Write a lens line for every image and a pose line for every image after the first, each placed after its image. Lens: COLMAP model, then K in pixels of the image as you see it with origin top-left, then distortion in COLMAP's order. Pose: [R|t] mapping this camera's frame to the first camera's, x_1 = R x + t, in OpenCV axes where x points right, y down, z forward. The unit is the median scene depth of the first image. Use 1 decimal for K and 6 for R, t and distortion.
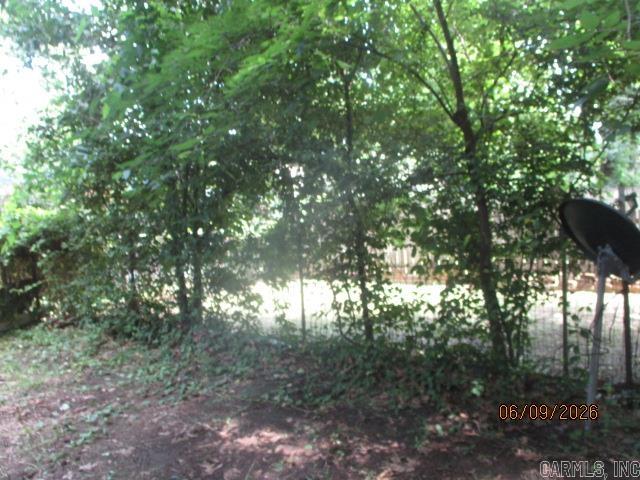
lens RADIAL K [[534.9, 0, 320.2], [0, 534.9, 239.7], [0, 0, 1]] dist [0.003944, 0.002969]
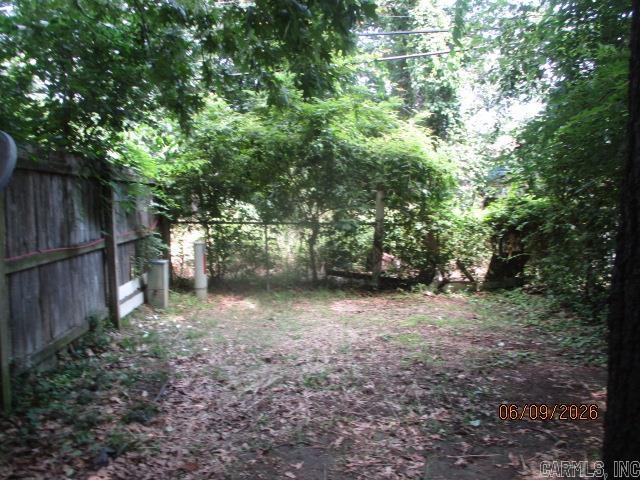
lens RADIAL K [[534.9, 0, 319.8], [0, 534.9, 239.8], [0, 0, 1]] dist [0.003944, 0.002969]
pose [[0.581102, 0.123777, -0.804363, 0.236012], [-0.092743, 0.991999, 0.085650, -0.022477], [0.808529, 0.024828, 0.587932, -0.145167]]
